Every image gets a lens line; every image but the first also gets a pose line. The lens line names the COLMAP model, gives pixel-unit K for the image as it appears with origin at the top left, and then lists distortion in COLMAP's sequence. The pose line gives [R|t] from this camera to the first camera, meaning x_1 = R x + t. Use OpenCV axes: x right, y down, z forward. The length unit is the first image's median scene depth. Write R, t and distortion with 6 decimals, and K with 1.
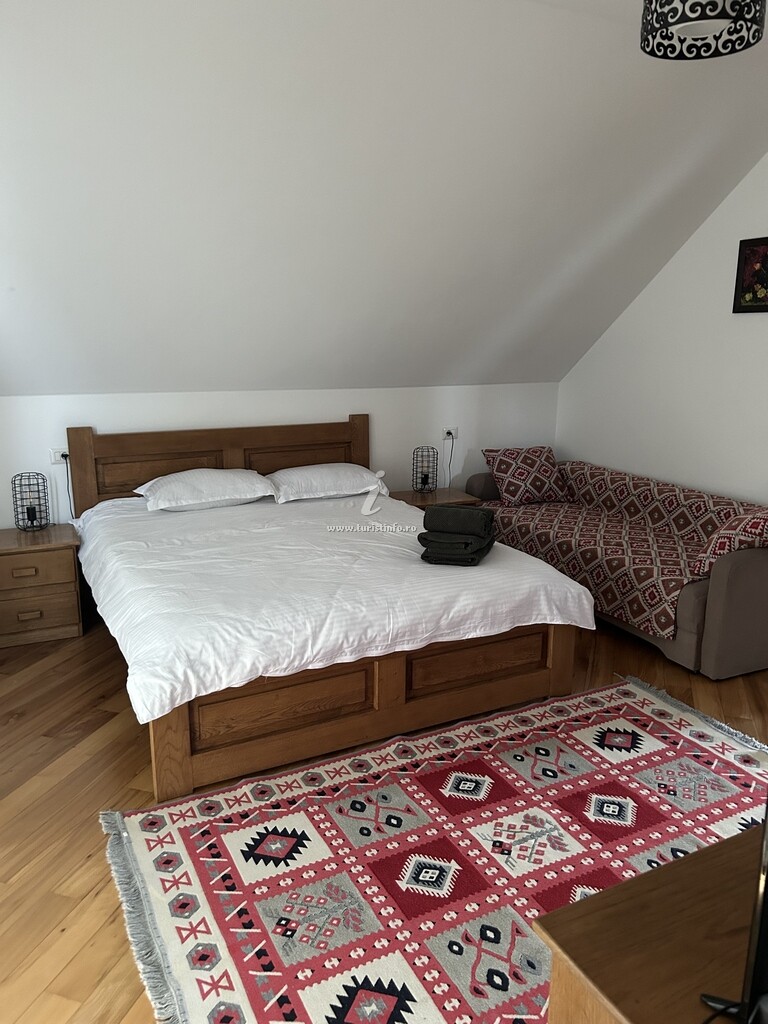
lens RADIAL K [[774.5, 0, 390.3], [0, 774.5, 513.4], [0, 0, 1]] dist [0.035355, -0.006607]
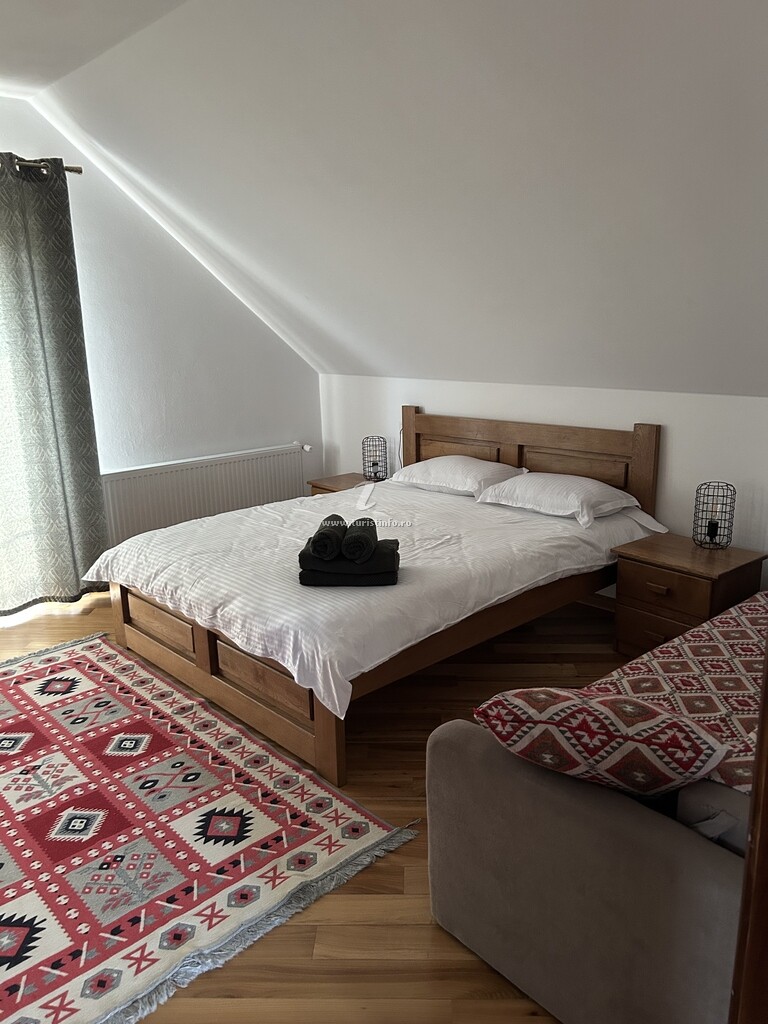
lens RADIAL K [[774.5, 0, 389.2], [0, 774.5, 511.1], [0, 0, 1]] dist [0.035355, -0.006607]
pose [[0.257348, 0.212687, -0.942622, 1.095510], [-0.193650, 0.967040, 0.165328, -0.209064], [0.946716, 0.139992, 0.290053, 0.928124]]
